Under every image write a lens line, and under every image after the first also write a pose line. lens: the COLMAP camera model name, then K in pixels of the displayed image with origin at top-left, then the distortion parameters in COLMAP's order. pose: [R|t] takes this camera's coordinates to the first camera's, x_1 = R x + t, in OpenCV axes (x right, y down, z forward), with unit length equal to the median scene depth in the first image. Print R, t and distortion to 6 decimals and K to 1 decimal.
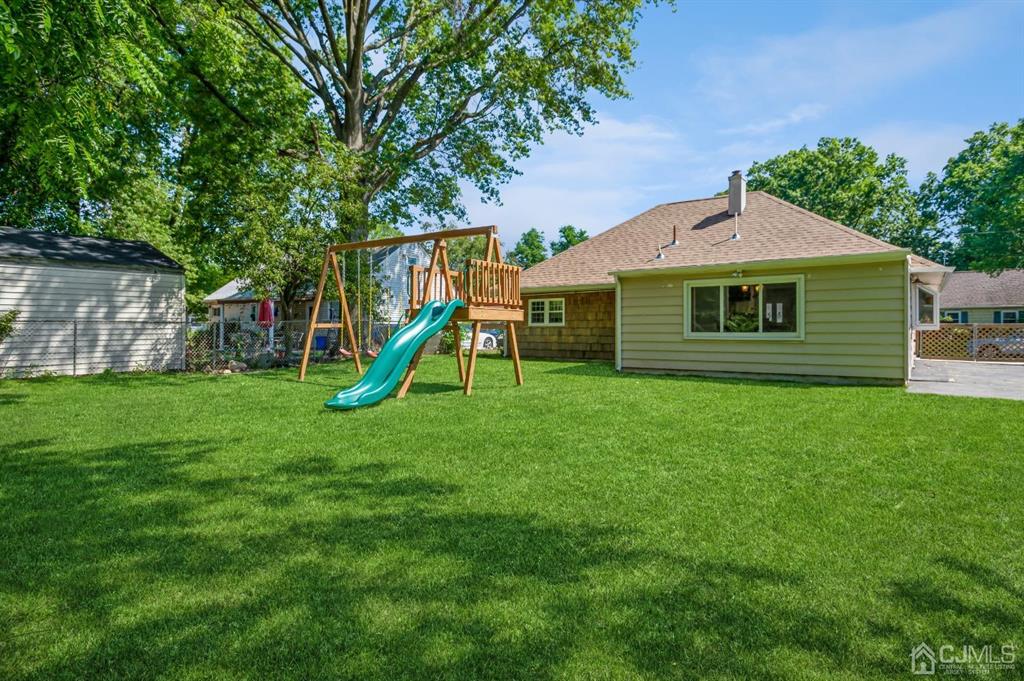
lens RADIAL K [[572.5, 0, 514.4], [0, 572.5, 335.7], [0, 0, 1]] dist [-0.000676, -0.000449]
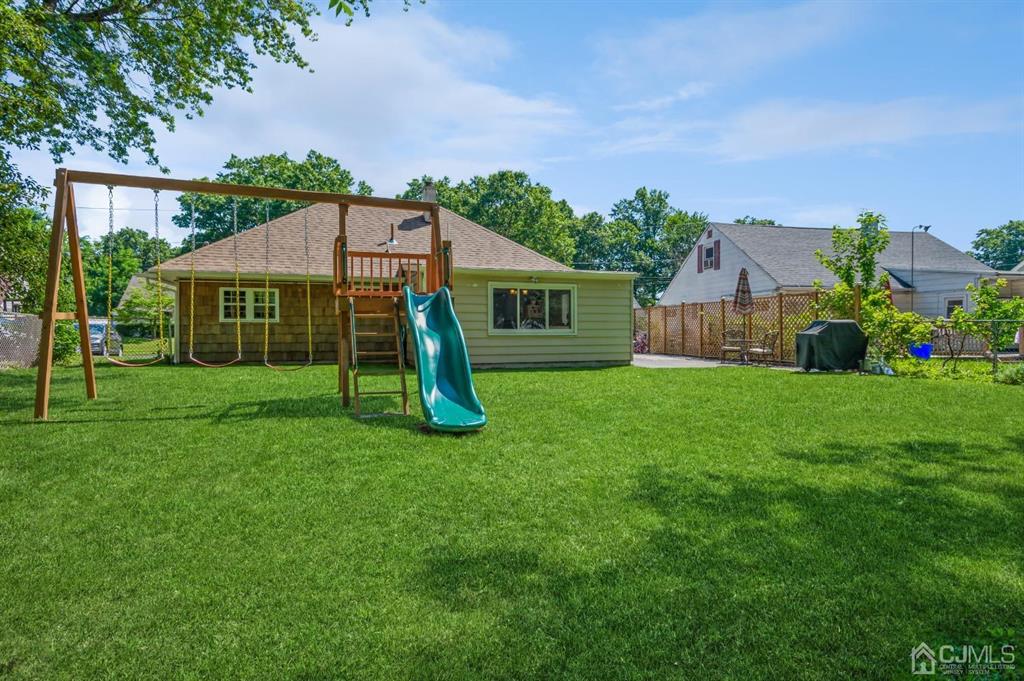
lens RADIAL K [[572.5, 0, 514.1], [0, 572.5, 339.8], [0, 0, 1]] dist [-0.000676, -0.000449]
pose [[0.534421, -0.012161, 0.845131, -0.433760], [0.009495, 0.999920, 0.008384, 0.004293], [-0.845165, 0.003543, 0.534493, 0.271845]]
